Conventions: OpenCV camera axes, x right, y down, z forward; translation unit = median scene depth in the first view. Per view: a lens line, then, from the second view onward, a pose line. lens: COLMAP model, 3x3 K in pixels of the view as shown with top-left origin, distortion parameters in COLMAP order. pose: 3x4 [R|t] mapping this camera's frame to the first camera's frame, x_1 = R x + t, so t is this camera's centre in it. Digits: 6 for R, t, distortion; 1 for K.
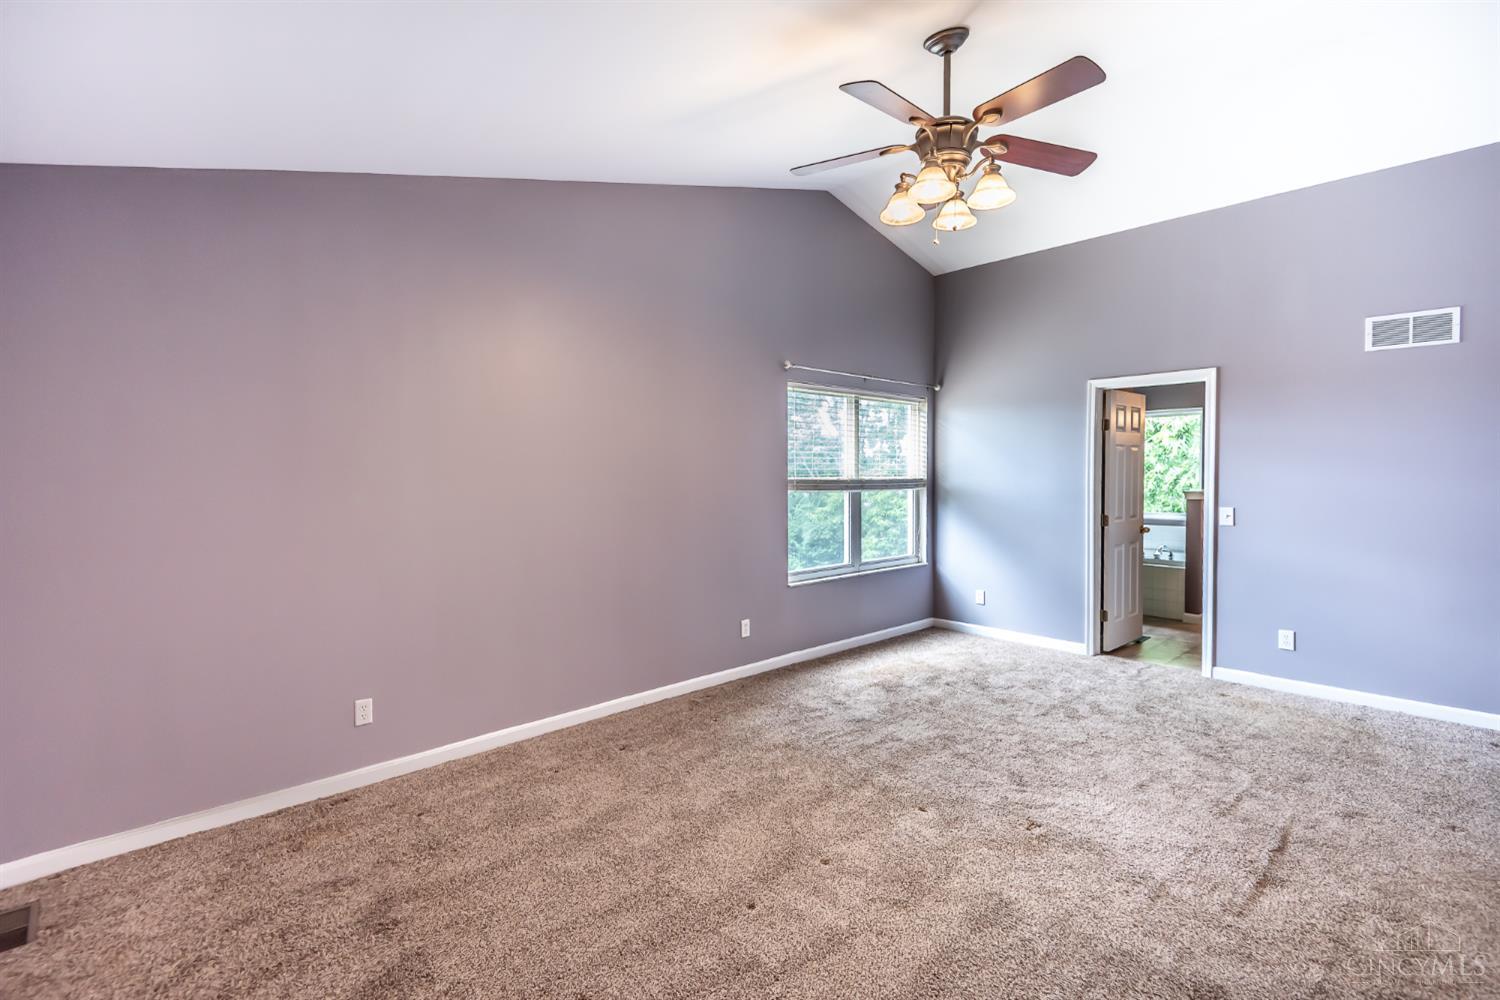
lens RADIAL K [[686.7, 0, 740.2], [0, 686.7, 472.5], [0, 0, 1]] dist [0.002722, 0.000052]
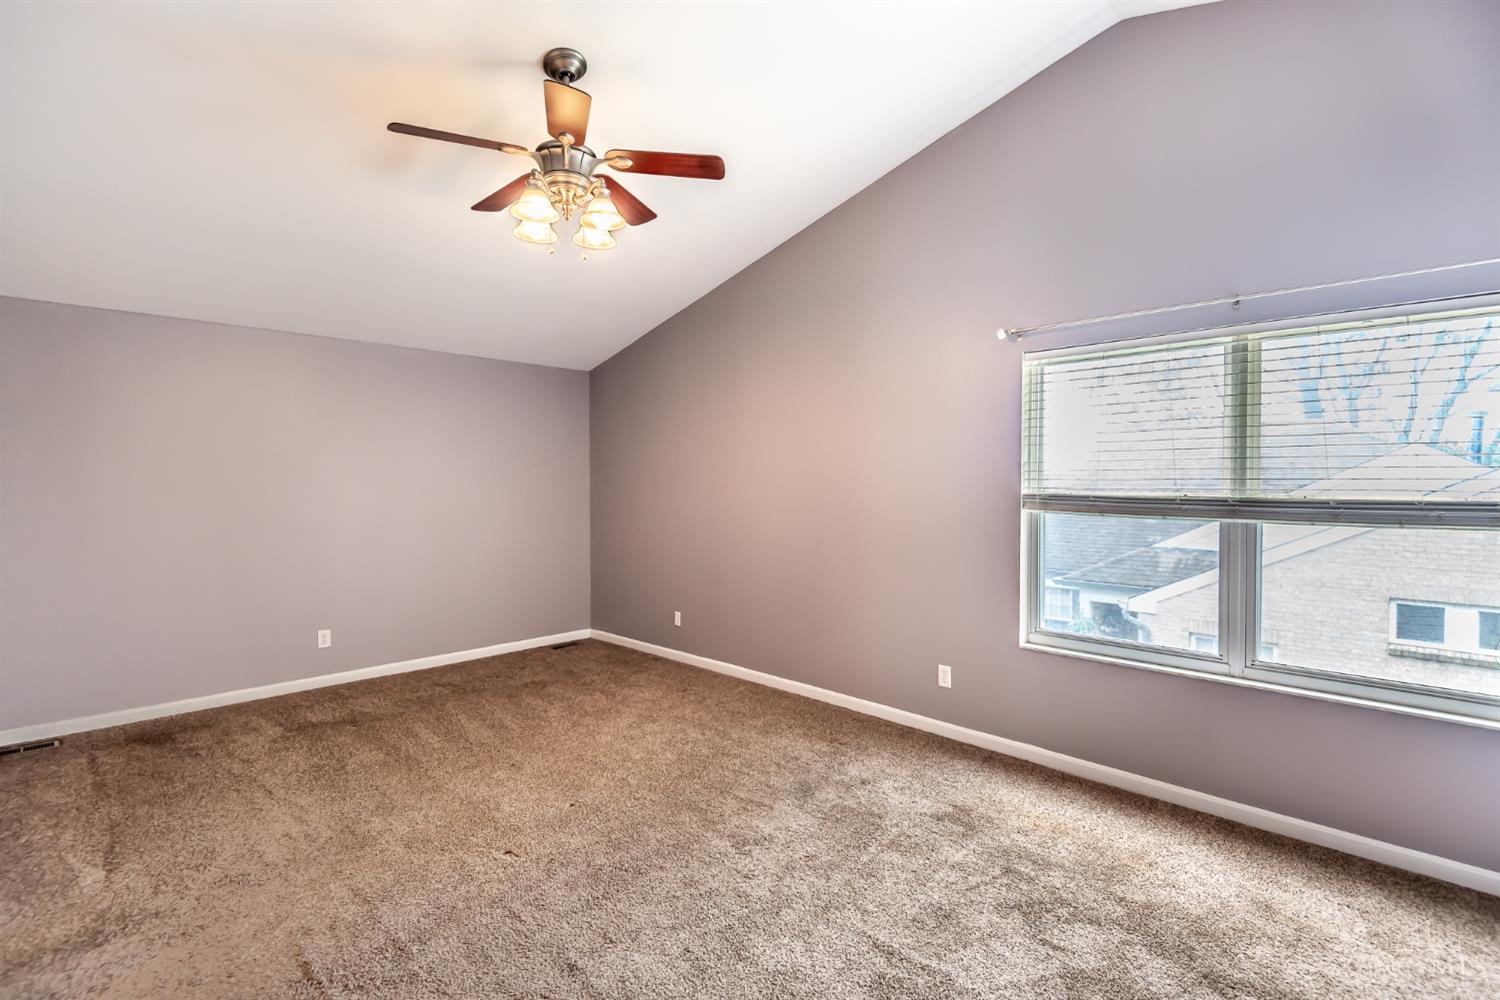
lens RADIAL K [[686.7, 0, 740.2], [0, 686.7, 472.5], [0, 0, 1]] dist [0.002722, 0.000052]
pose [[0.061763, -0.002923, -0.998087, 0.794036], [0.000790, 0.999996, -0.002879, -0.009432], [0.998091, -0.000611, 0.061765, 0.709081]]
